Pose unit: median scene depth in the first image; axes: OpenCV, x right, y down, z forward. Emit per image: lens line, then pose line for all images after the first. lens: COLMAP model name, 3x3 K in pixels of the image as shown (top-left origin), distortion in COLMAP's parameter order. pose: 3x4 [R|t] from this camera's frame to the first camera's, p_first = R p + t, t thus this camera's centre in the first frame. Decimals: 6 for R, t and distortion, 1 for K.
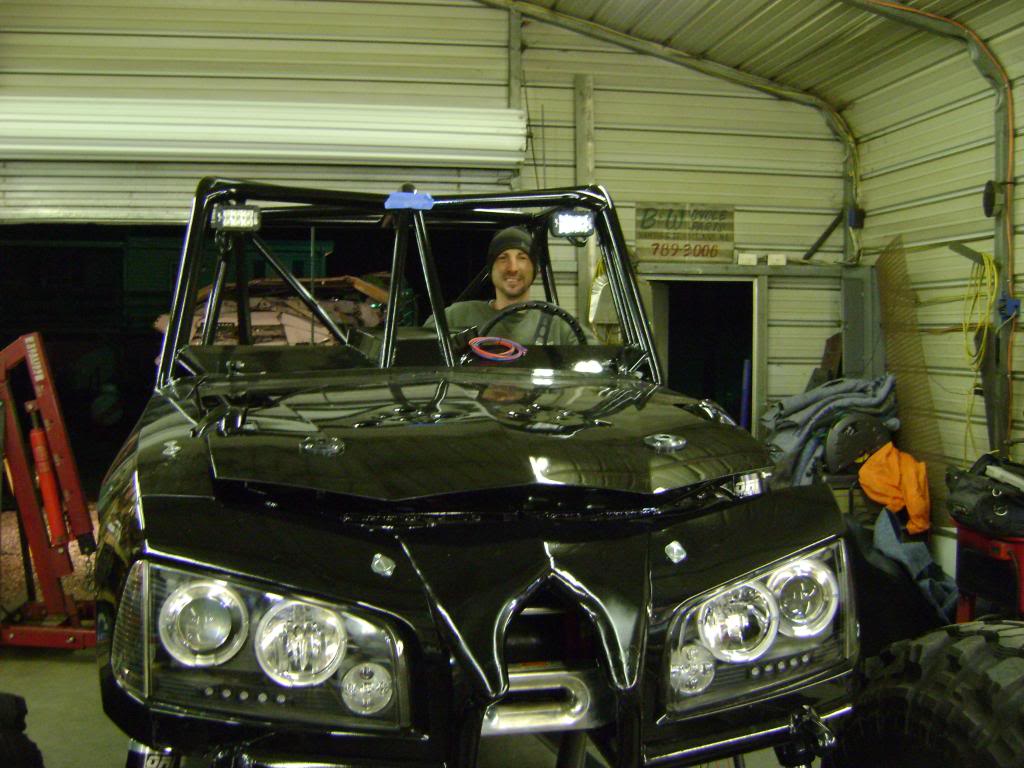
lens RADIAL K [[1055.9, 0, 507.4], [0, 1055.9, 364.9], [0, 0, 1]] dist [-0.164293, 0.104960]
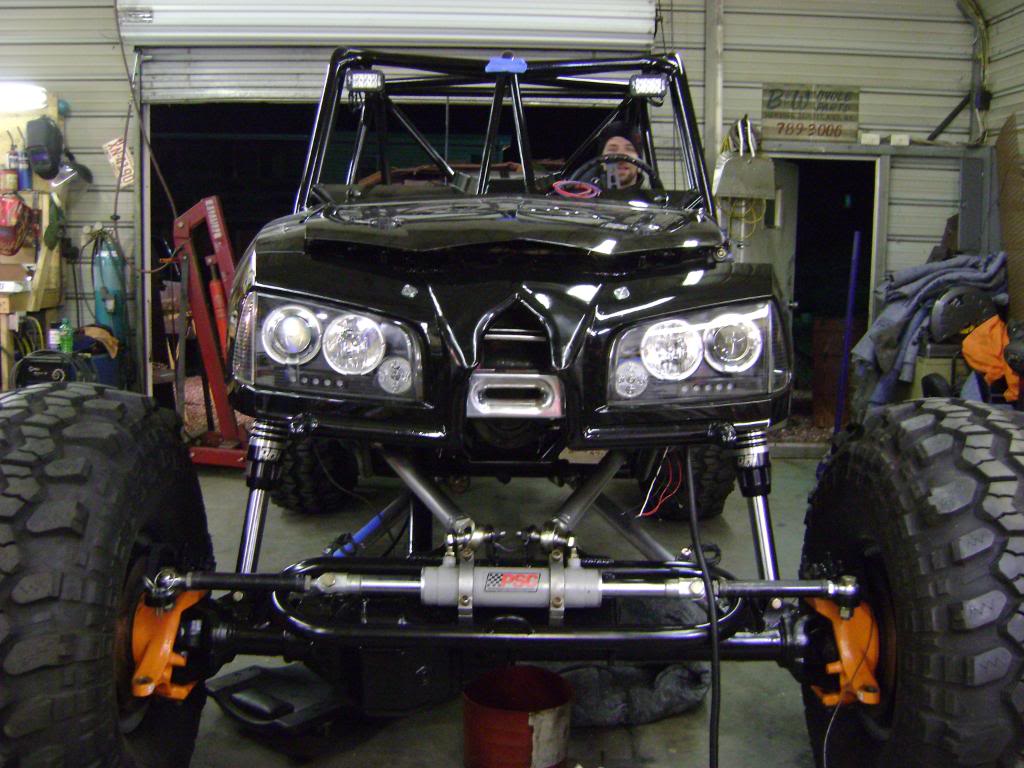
lens RADIAL K [[1055.9, 0, 507.4], [0, 1055.9, 364.9], [0, 0, 1]] dist [-0.164293, 0.104960]
pose [[0.984837, 0.034570, -0.170000, 0.059209], [-0.018526, 0.995298, 0.095073, 0.033912], [0.172487, -0.090482, 0.980847, -0.092110]]
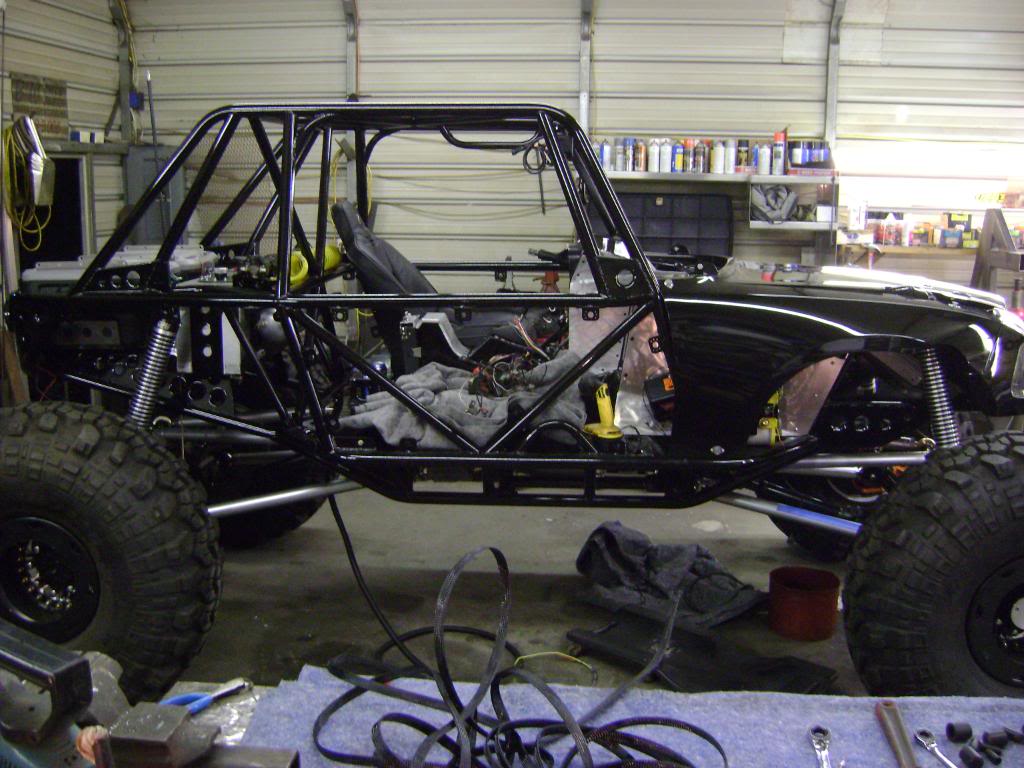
lens RADIAL K [[1055.9, 0, 507.4], [0, 1055.9, 364.9], [0, 0, 1]] dist [-0.164293, 0.104960]
pose [[0.243782, -0.170125, 0.954792, -0.703392], [0.018876, 0.985140, 0.170713, -0.046988], [-0.969646, -0.023594, 0.243370, 0.370956]]
